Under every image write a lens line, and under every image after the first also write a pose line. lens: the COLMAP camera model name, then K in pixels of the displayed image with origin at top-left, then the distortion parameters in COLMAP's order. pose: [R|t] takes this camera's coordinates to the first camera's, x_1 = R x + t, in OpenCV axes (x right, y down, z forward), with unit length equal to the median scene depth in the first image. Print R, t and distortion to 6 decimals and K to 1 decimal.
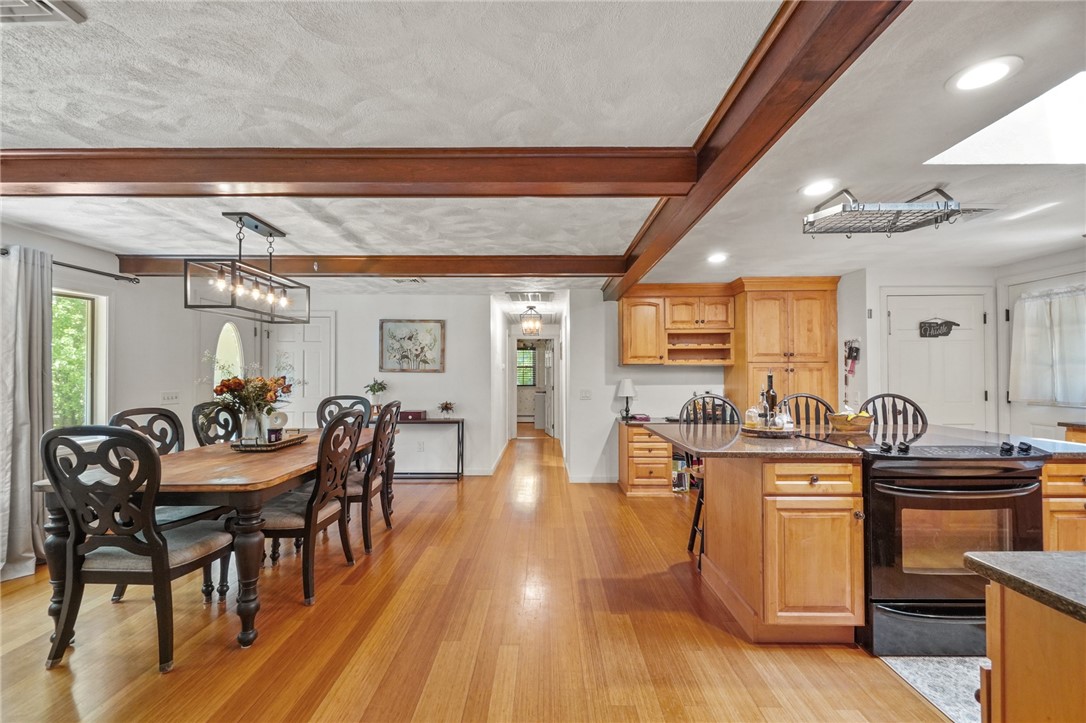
lens RADIAL K [[473.6, 0, 545.5], [0, 473.6, 367.8], [0, 0, 1]] dist [0.005592, -0.002131]
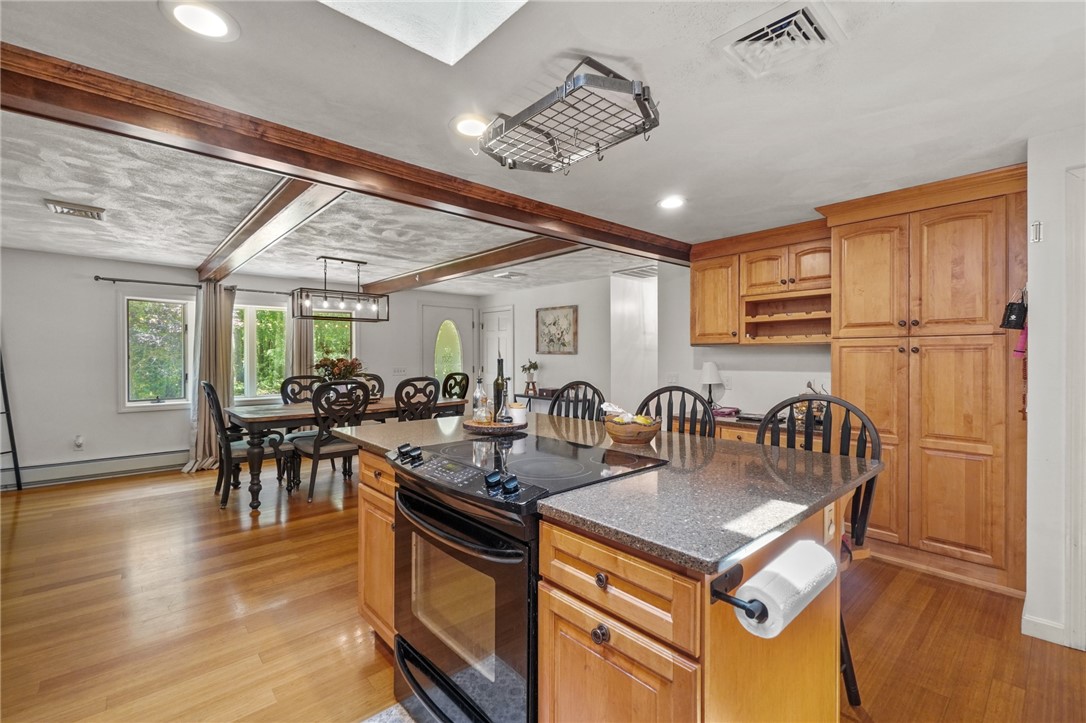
lens RADIAL K [[473.6, 0, 545.2], [0, 473.6, 358.0], [0, 0, 1]] dist [0.005592, -0.002131]
pose [[0.673032, 0.003975, -0.739602, 0.601567], [0.011576, 0.999806, 0.015908, 0.000324], [0.739522, -0.019268, 0.672856, 0.262032]]
